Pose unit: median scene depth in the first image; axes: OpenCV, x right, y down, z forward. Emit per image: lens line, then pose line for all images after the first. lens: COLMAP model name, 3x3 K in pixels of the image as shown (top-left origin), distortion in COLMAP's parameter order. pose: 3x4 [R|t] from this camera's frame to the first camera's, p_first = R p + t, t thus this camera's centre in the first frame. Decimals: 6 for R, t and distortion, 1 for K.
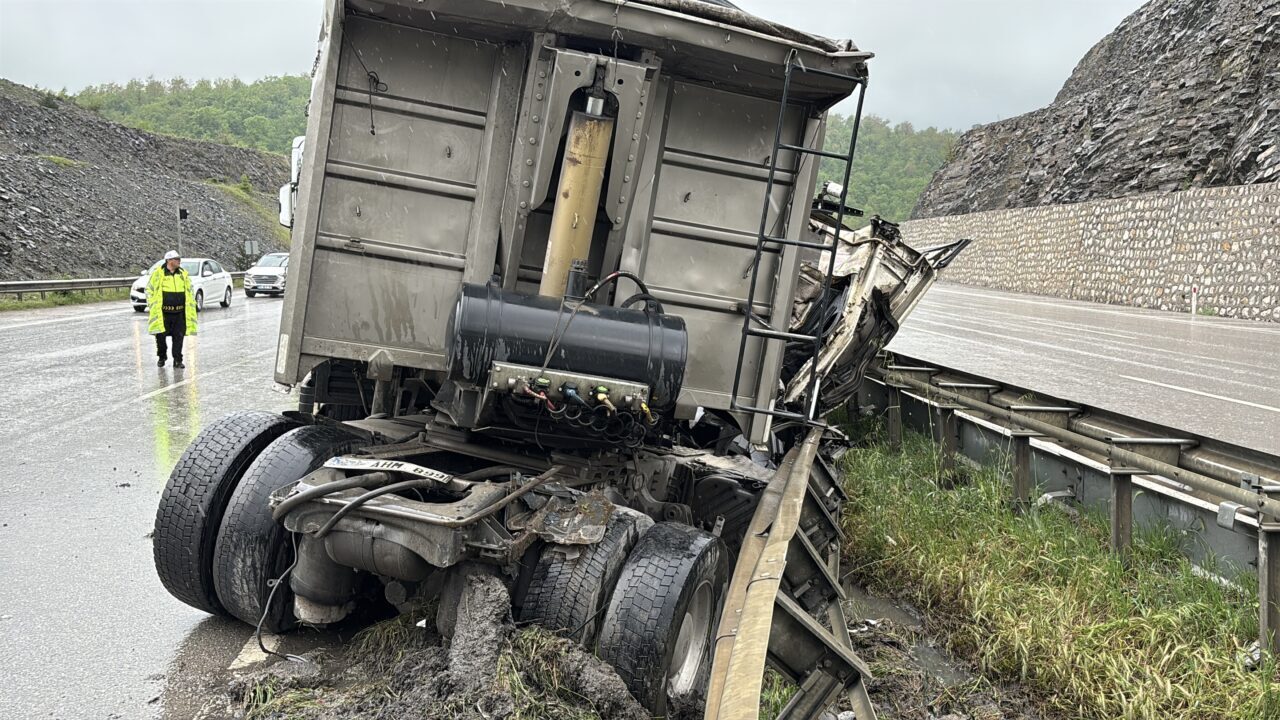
lens RADIAL K [[1218.0, 0, 645.2], [0, 1218.0, 372.2], [0, 0, 1]] dist [-0.027813, 0.000000]
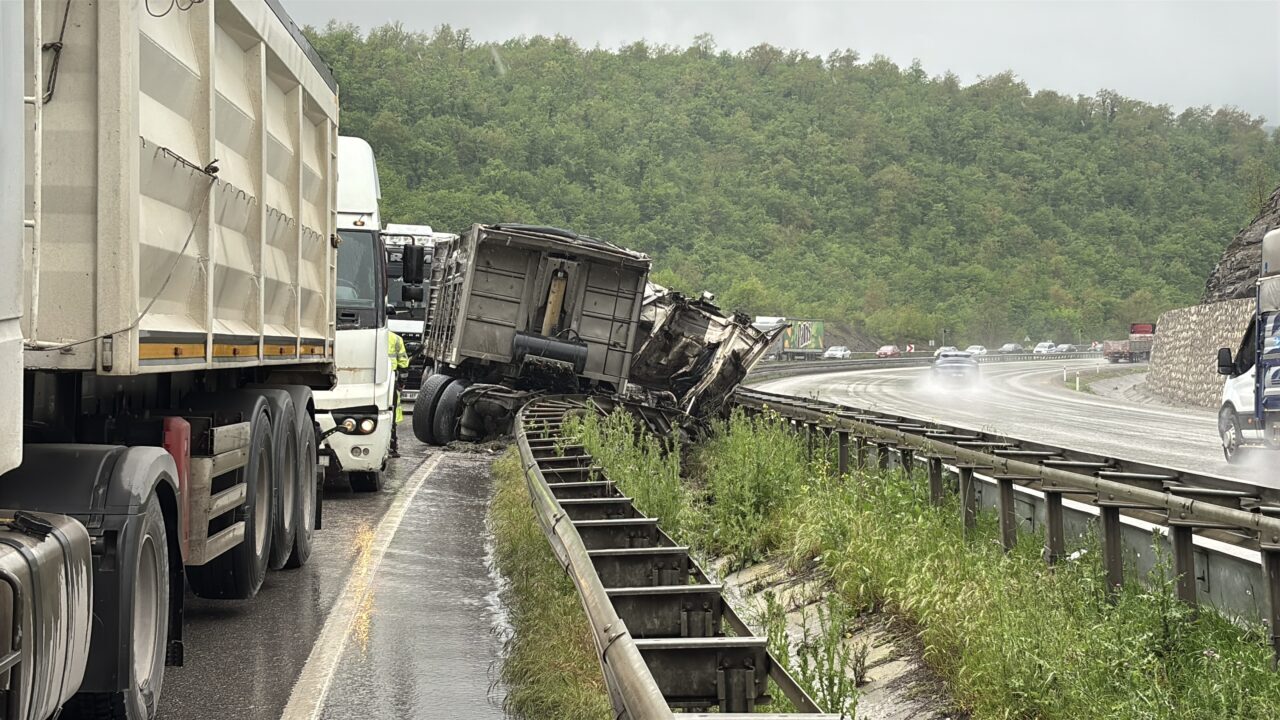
lens RADIAL K [[2503.3, 0, 640.4], [0, 2503.3, 359.3], [0, 0, 1]] dist [-0.043861, 0.000000]
pose [[0.997492, 0.021531, -0.067428, 0.536257], [-0.028103, 0.994781, -0.098088, 0.553119], [0.064964, 0.099737, 0.992891, -4.764803]]
